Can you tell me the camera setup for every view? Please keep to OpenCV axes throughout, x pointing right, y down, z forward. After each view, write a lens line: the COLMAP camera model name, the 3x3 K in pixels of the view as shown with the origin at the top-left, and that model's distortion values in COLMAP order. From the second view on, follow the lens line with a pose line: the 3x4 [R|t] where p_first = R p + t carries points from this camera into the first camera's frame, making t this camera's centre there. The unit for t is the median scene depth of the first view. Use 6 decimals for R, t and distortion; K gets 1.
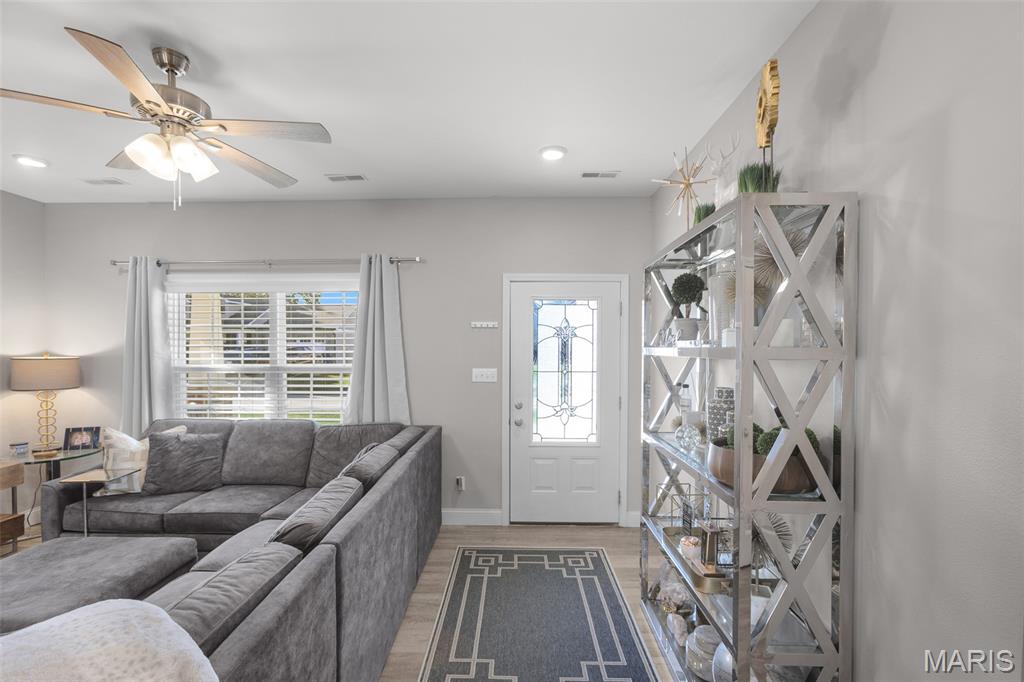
lens RADIAL K [[456.9, 0, 505.0], [0, 456.9, 348.6], [0, 0, 1]] dist [-0.000024, 0.000577]
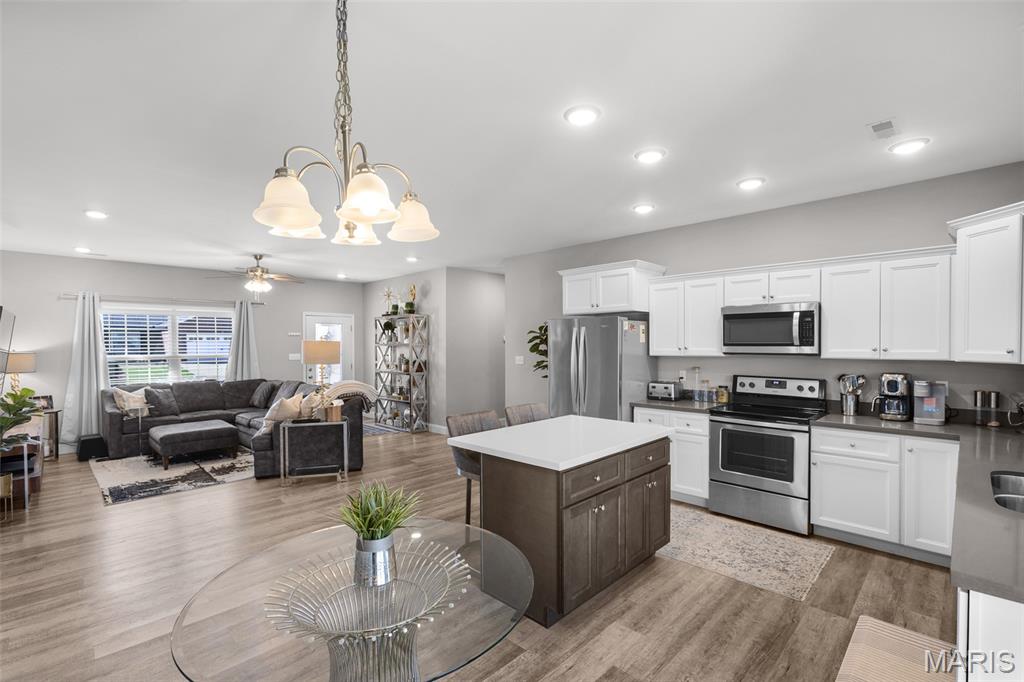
lens RADIAL K [[456.9, 0, 505.0], [0, 456.9, 348.6], [0, 0, 1]] dist [-0.000024, 0.000577]
pose [[0.682754, -0.015146, 0.730491, -1.399843], [0.008571, 0.999882, 0.012722, -0.001554], [-0.730598, -0.002425, 0.682804, -1.831050]]
